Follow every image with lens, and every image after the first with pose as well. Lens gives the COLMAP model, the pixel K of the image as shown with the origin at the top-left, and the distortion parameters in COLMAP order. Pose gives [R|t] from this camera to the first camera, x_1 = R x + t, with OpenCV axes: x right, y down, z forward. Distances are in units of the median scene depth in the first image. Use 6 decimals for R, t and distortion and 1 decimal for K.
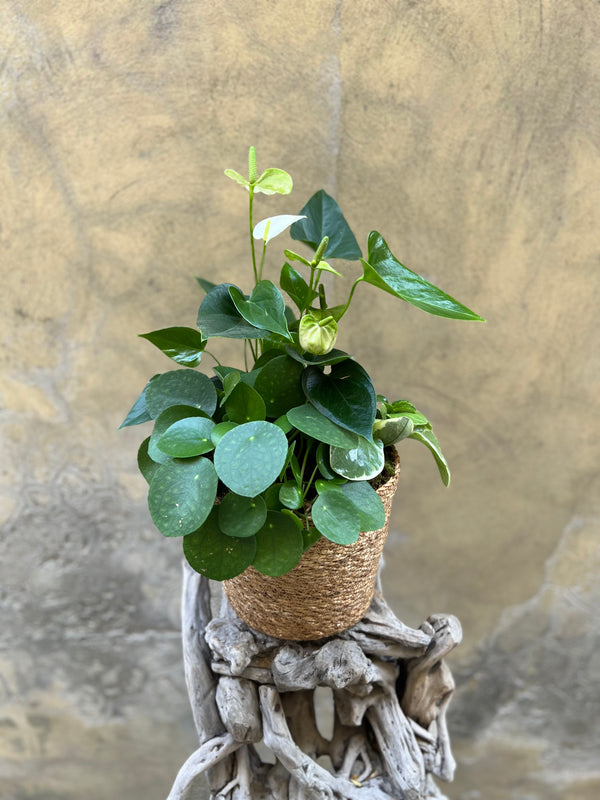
lens RADIAL K [[608.0, 0, 295.9], [0, 608.0, 404.1], [0, 0, 1]] dist [0.025282, -0.043582]
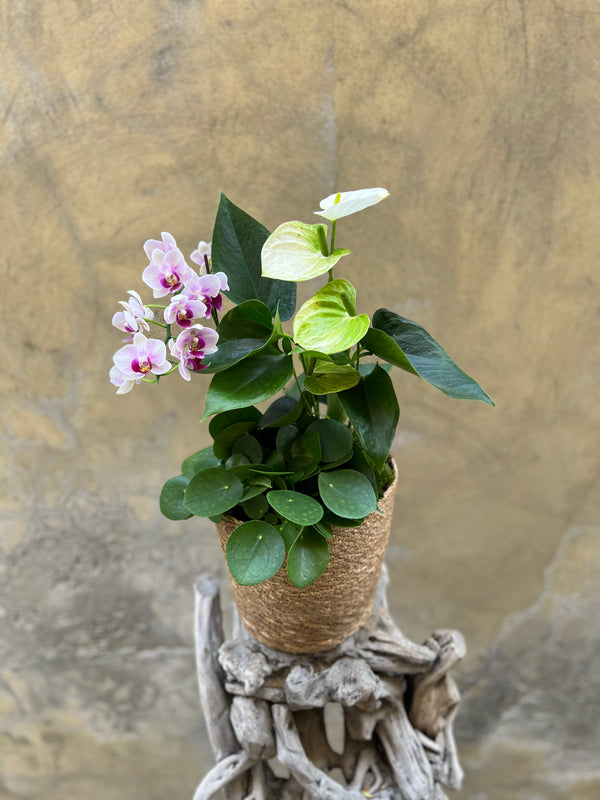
lens RADIAL K [[608.0, 0, 295.8], [0, 608.0, 402.7], [0, 0, 1]] dist [0.025282, -0.043582]
pose [[0.999656, -0.025566, 0.005855, -0.010622], [0.025586, 0.999667, -0.003366, -0.038527], [-0.005767, 0.003515, 0.999977, -0.032678]]
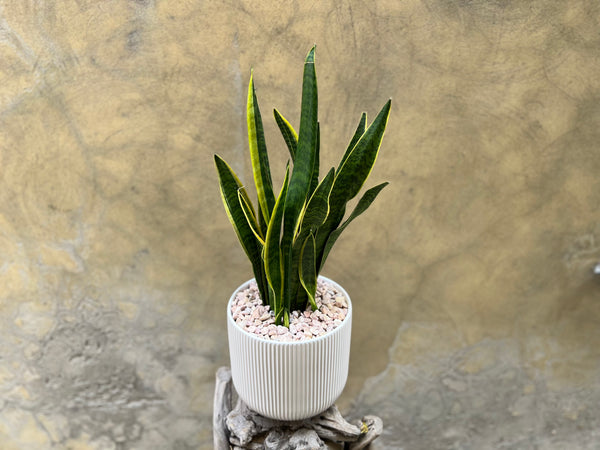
lens RADIAL K [[456.0, 0, 299.9], [0, 456.0, 224.6], [0, 0, 1]] dist [0.025282, -0.043582]
pose [[0.998916, -0.015383, 0.043924, 0.155683], [0.015014, 0.999849, 0.008698, -0.107468], [-0.044052, -0.008029, 0.998997, -0.246551]]
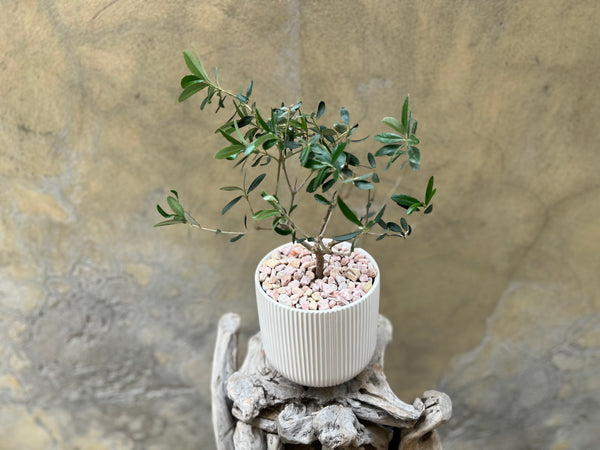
lens RADIAL K [[456.0, 0, 297.1], [0, 456.0, 227.5], [0, 0, 1]] dist [0.025282, -0.043582]
pose [[0.998876, -0.043344, 0.019191, 0.027609], [0.041676, 0.995915, 0.080106, -0.015078], [-0.022585, -0.079216, 0.996602, 0.141514]]
